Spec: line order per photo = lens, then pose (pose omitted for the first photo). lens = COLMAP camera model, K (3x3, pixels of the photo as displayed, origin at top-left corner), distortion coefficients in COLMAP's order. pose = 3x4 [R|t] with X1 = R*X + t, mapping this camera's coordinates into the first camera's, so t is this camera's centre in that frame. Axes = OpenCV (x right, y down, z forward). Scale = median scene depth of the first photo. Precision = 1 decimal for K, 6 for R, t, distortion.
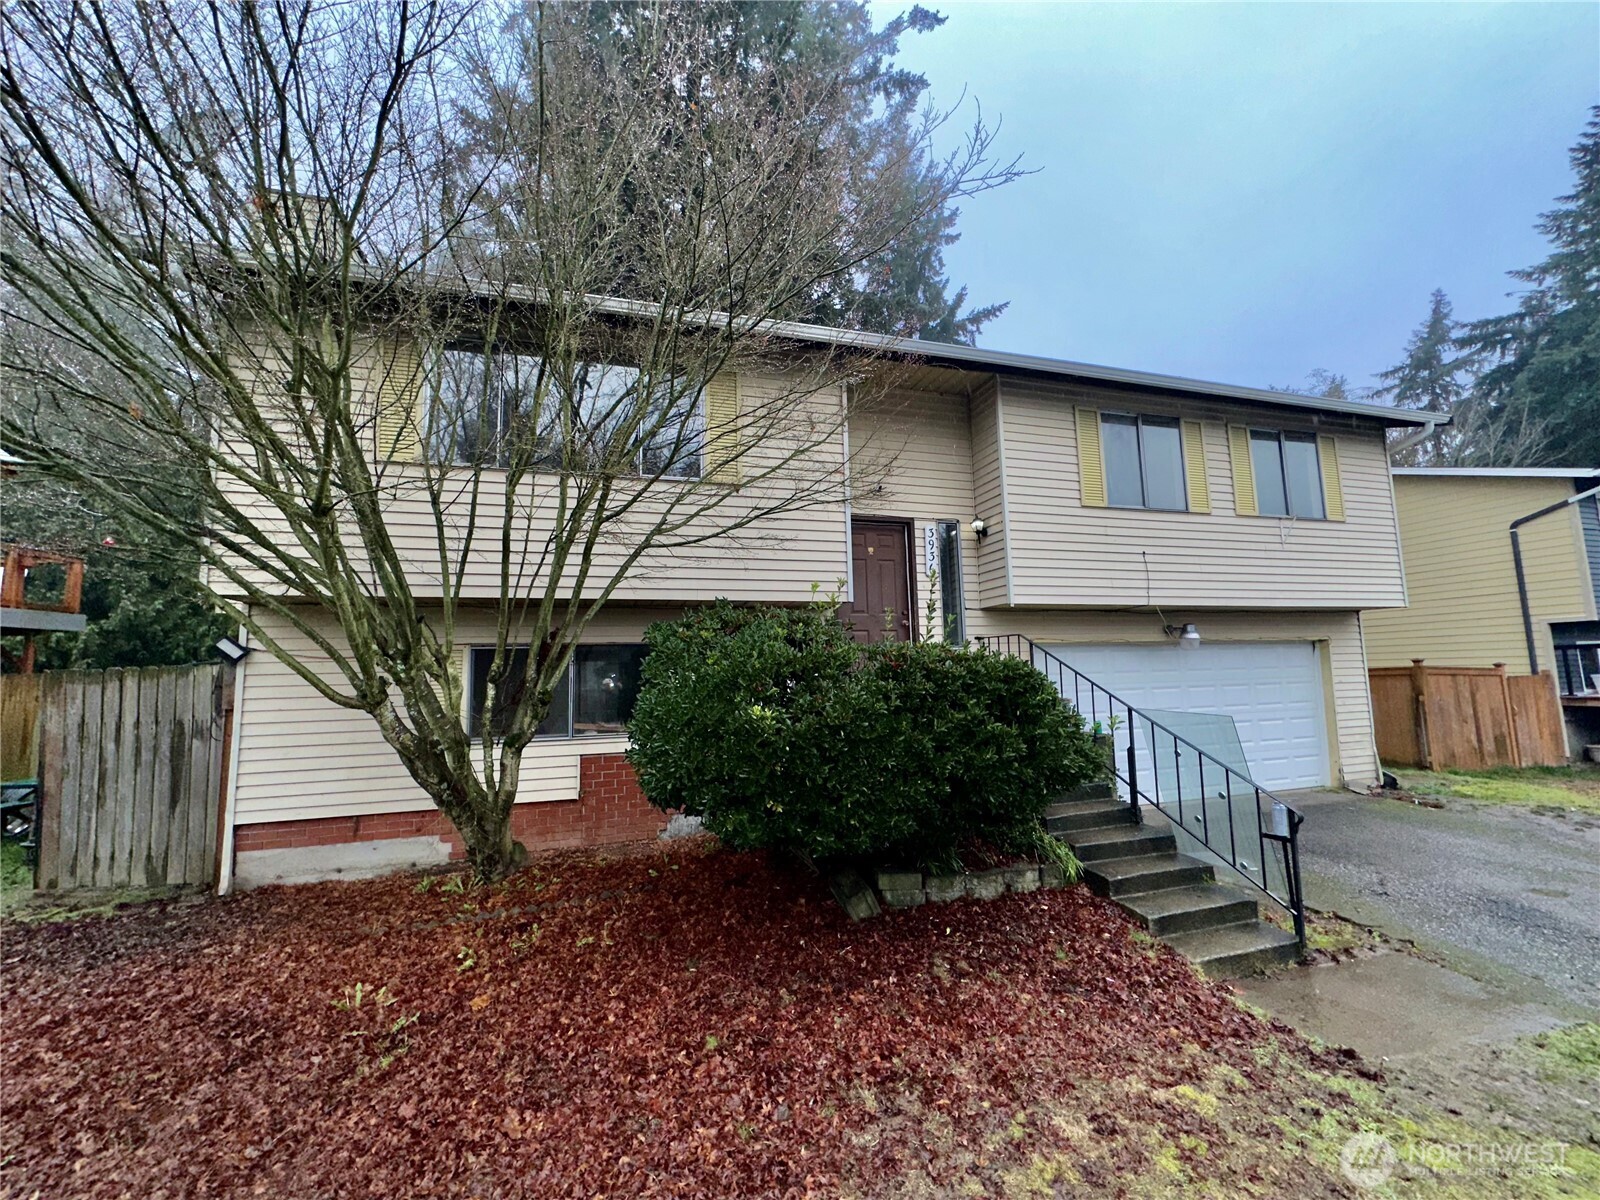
lens RADIAL K [[641.7, 0, 797.6], [0, 641.7, 597.4], [0, 0, 1]] dist [-0.002239, 0.000136]
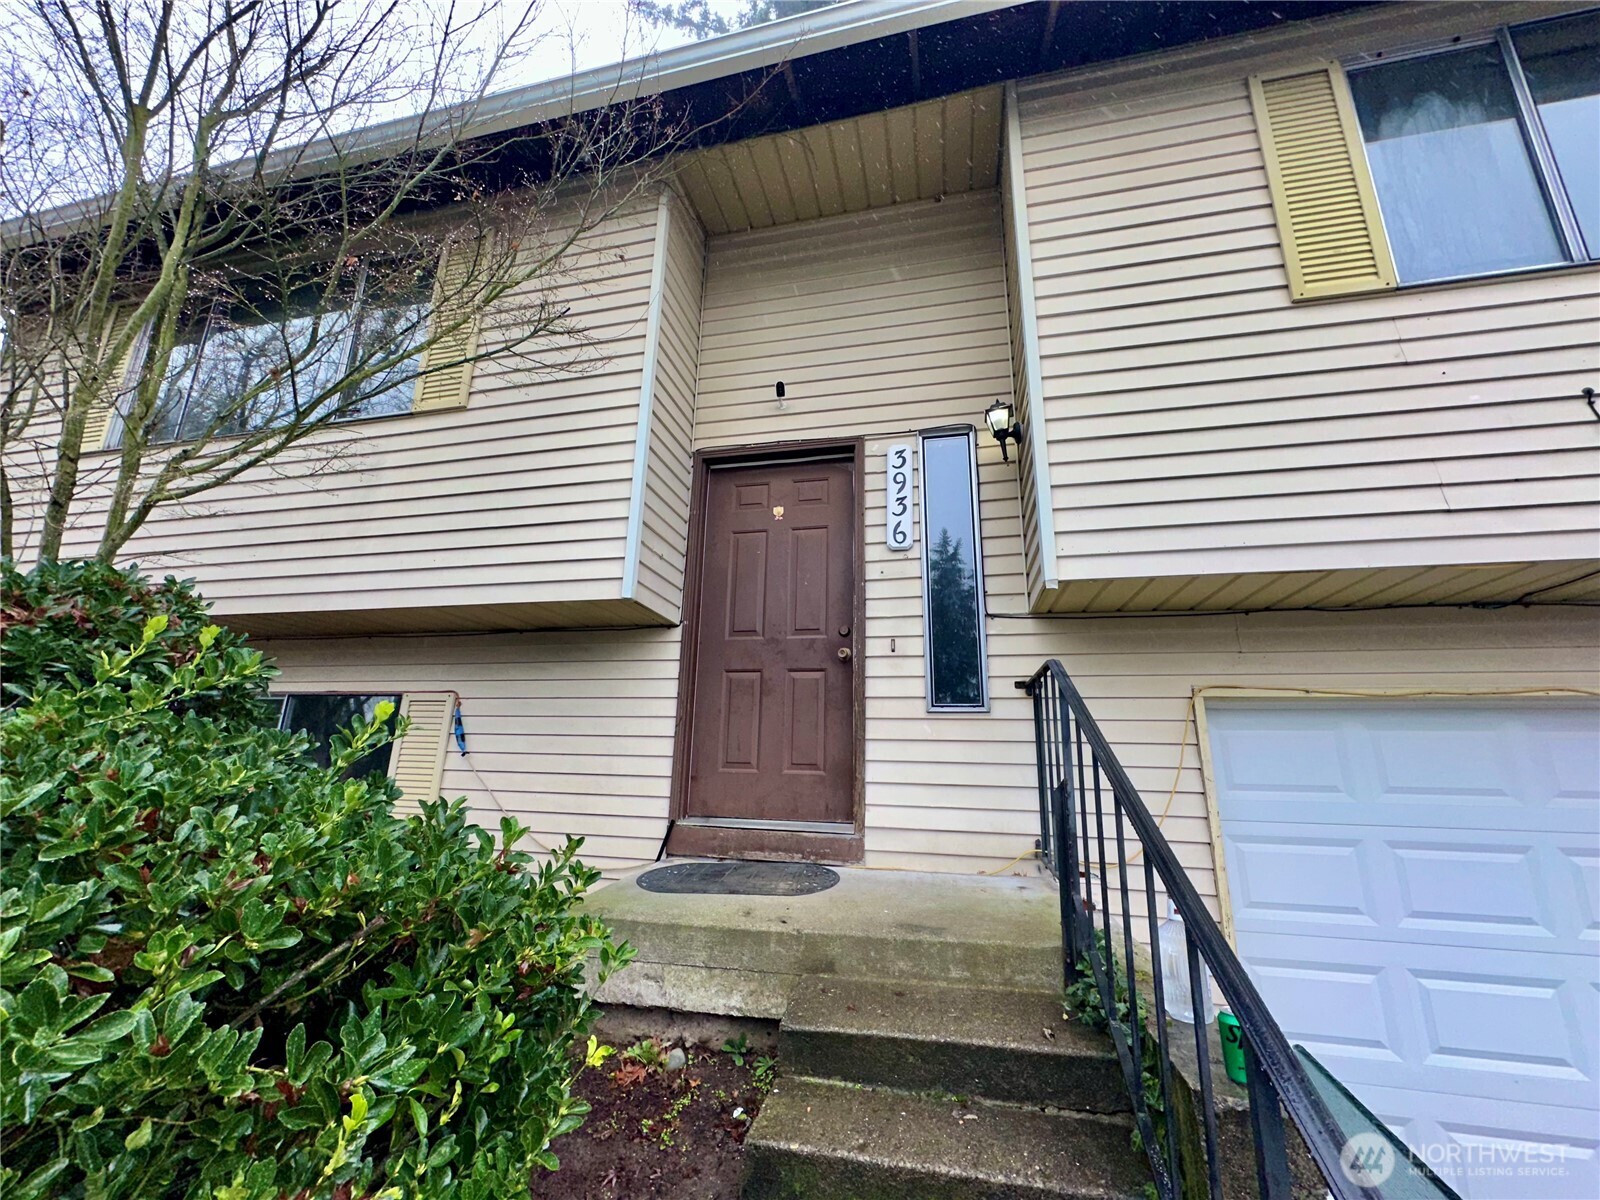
lens RADIAL K [[641.7, 0, 798.8], [0, 641.7, 609.1], [0, 0, 1]] dist [-0.002239, 0.000136]
pose [[0.865629, -0.081800, -0.493958, 0.390943], [0.014397, 0.990222, -0.138753, 0.075601], [0.500479, 0.112997, 0.858343, 0.617254]]
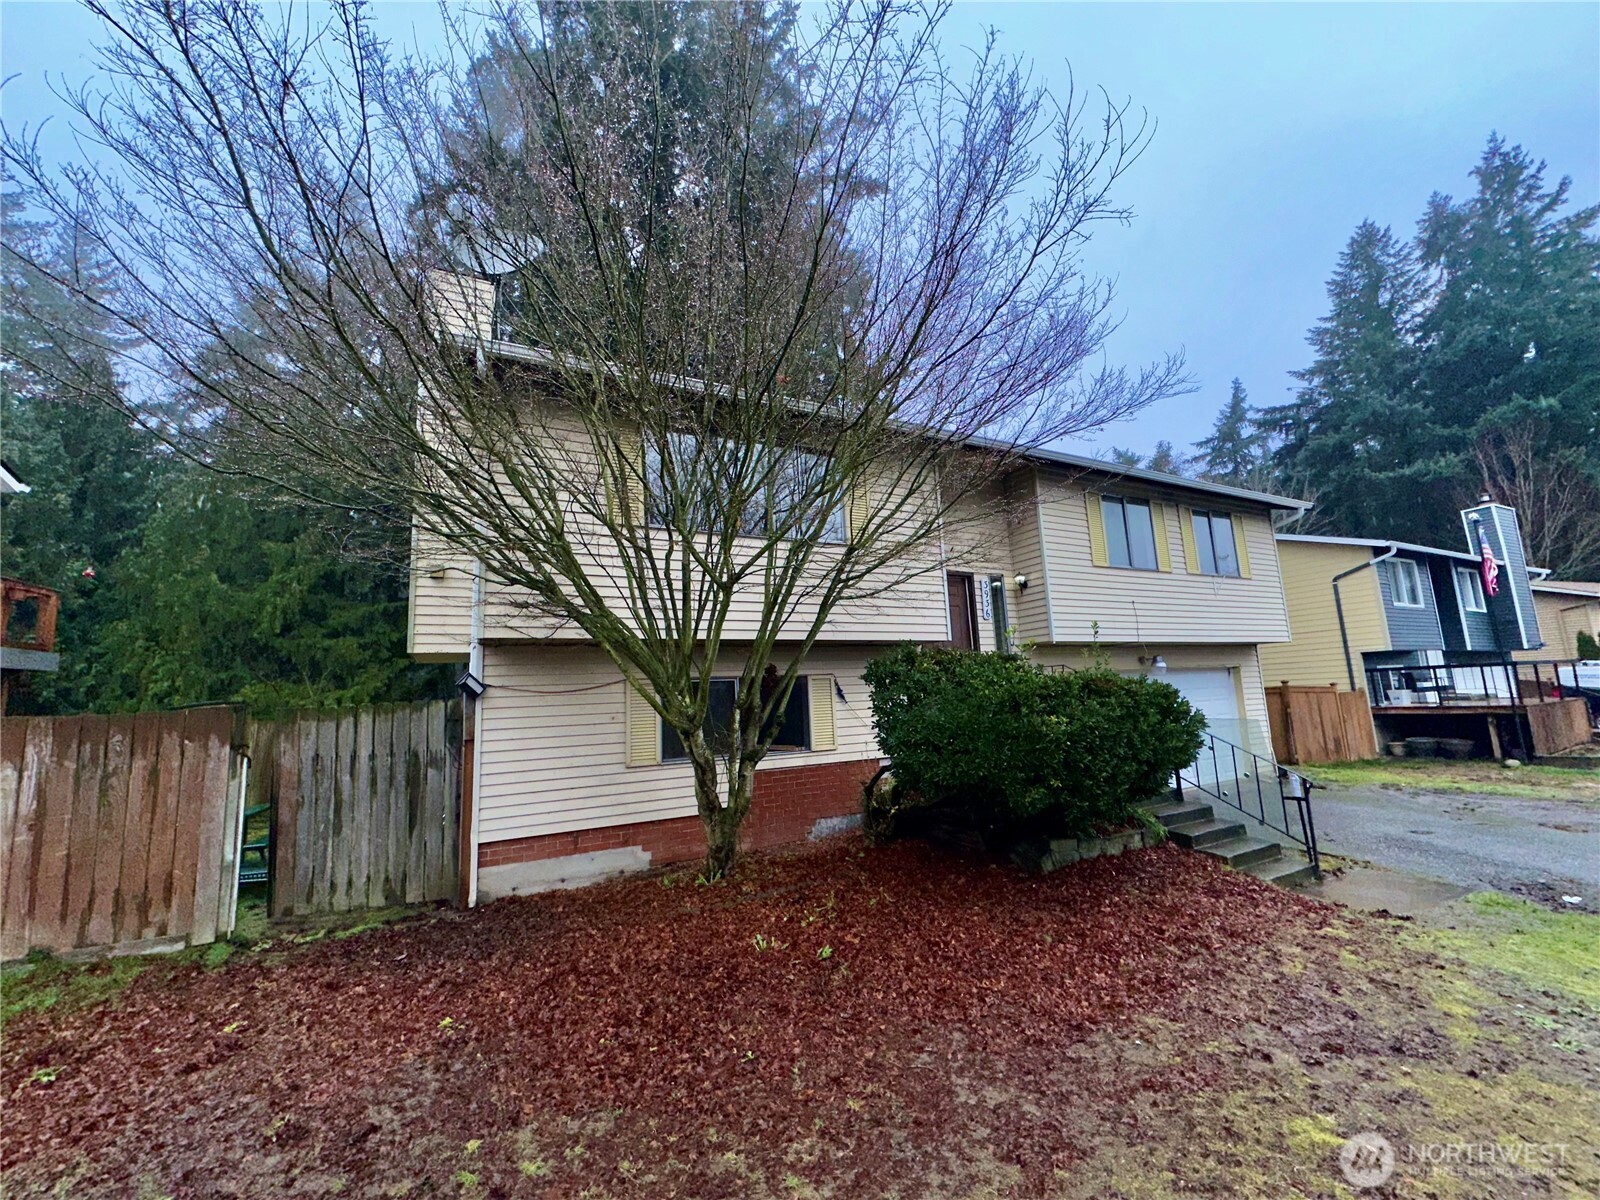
lens RADIAL K [[641.7, 0, 798.1], [0, 641.7, 596.3], [0, 0, 1]] dist [-0.002239, 0.000136]
pose [[0.981430, 0.010822, 0.191515, -0.421478], [-0.001313, 0.998763, -0.049709, -0.015754], [-0.191816, 0.048535, 0.980230, -0.171541]]
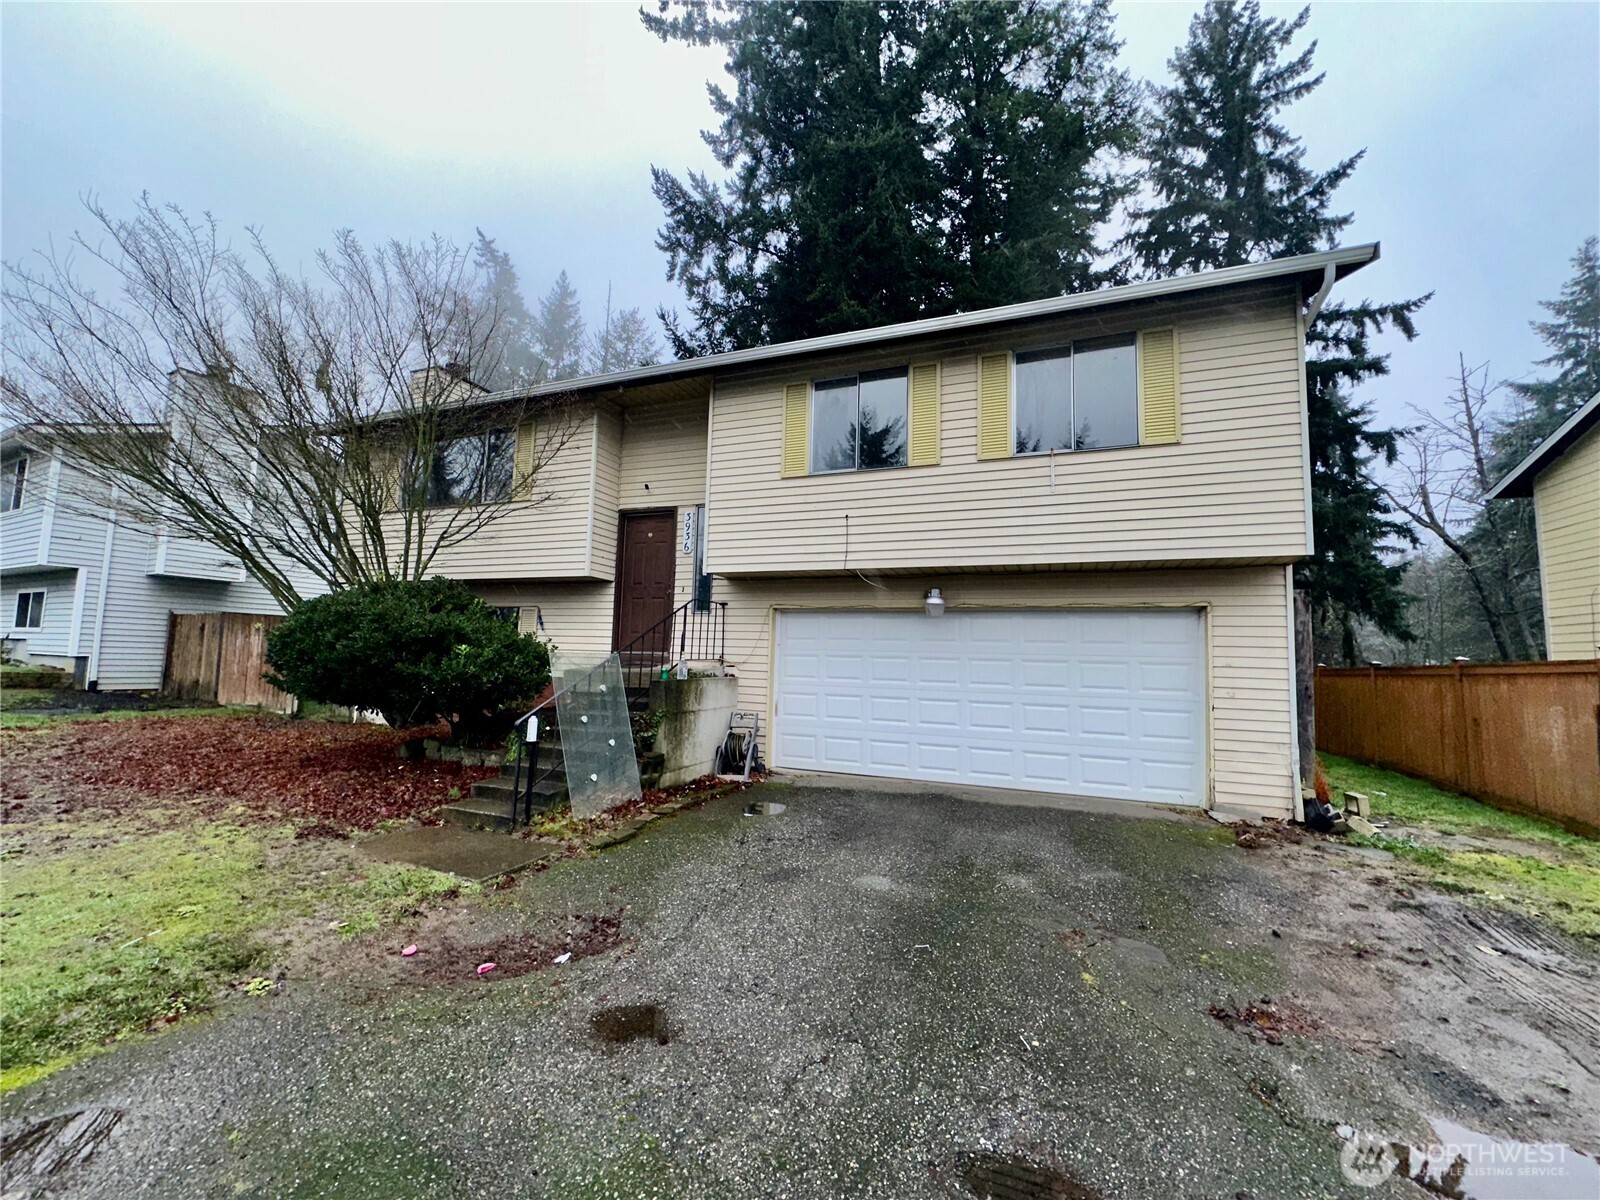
lens RADIAL K [[641.7, 0, 796.0], [0, 641.7, 596.9], [0, 0, 1]] dist [-0.002239, 0.000136]
pose [[0.781074, -0.016377, -0.624223, 1.194464], [0.026799, 0.999614, 0.007306, 0.049322], [0.623863, -0.022435, 0.781212, 0.194413]]
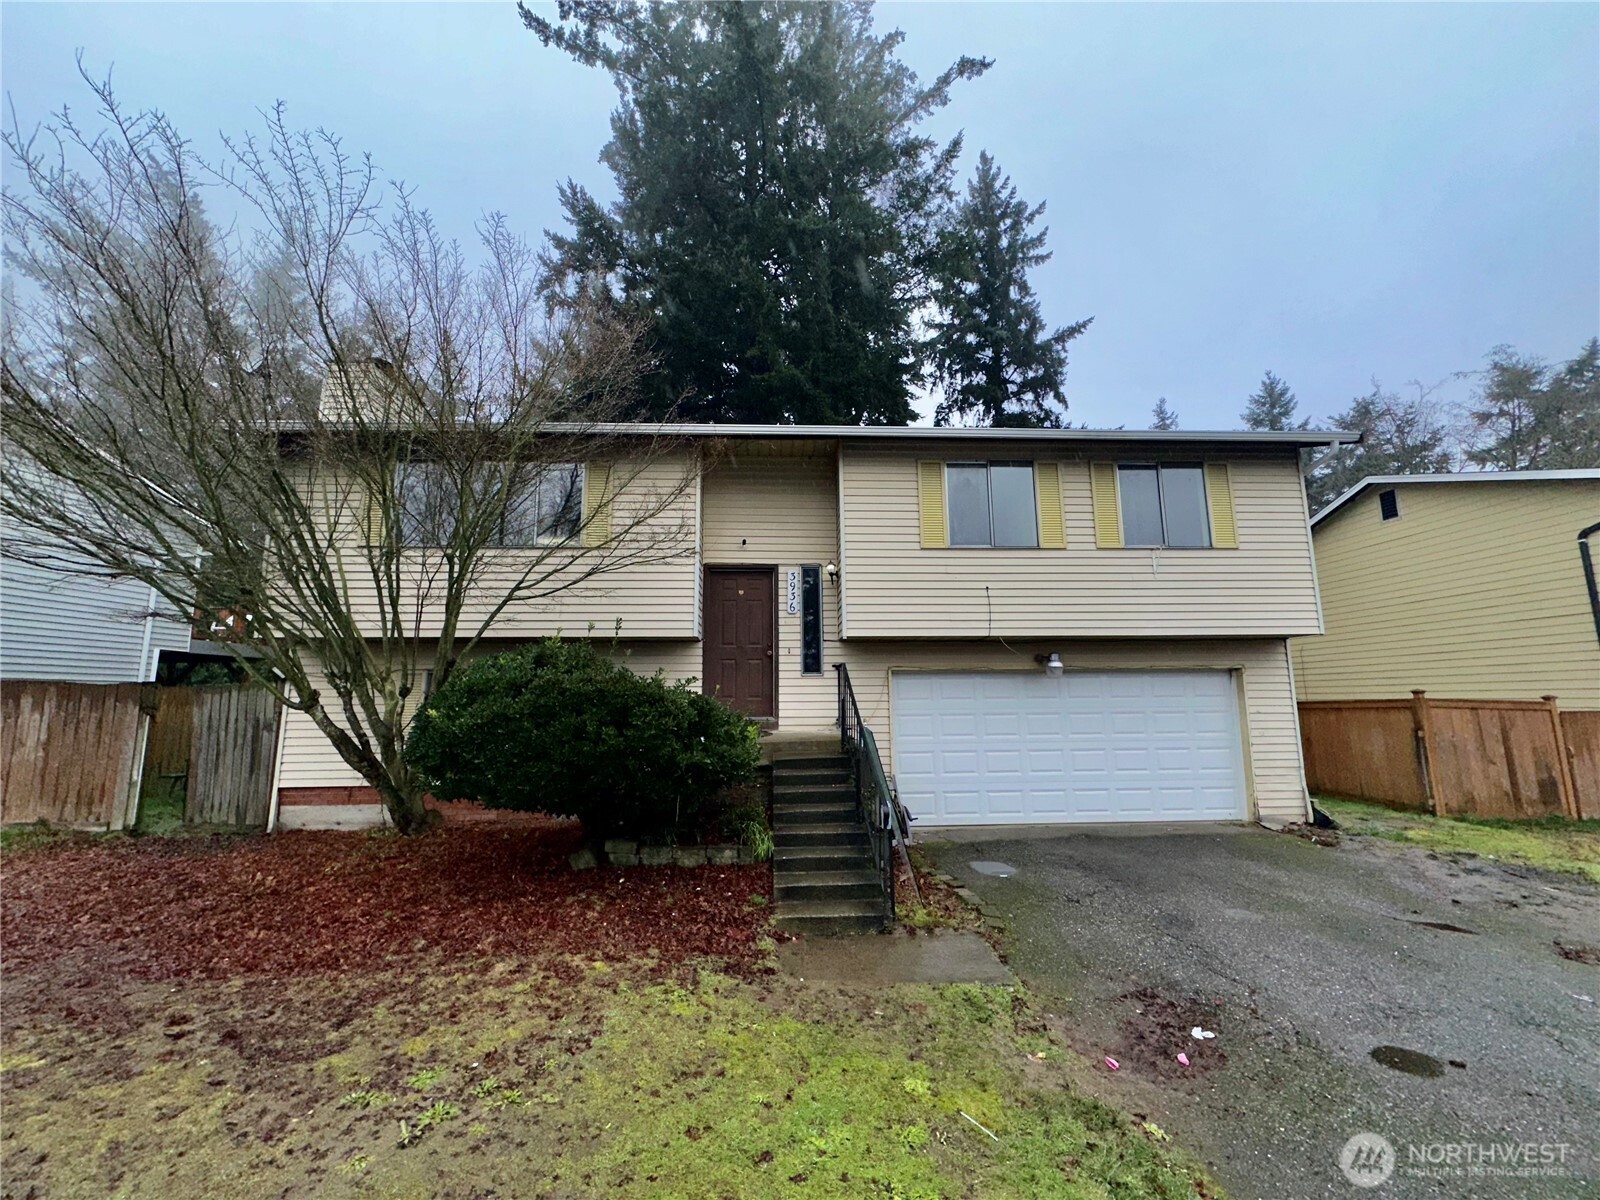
lens RADIAL K [[641.7, 0, 796.5], [0, 641.7, 596.7], [0, 0, 1]] dist [-0.002239, 0.000136]
pose [[0.969030, -0.023880, -0.245785, 0.539243], [0.013689, 0.998978, -0.043088, -0.012799], [0.246562, 0.038389, 0.968366, -0.147855]]
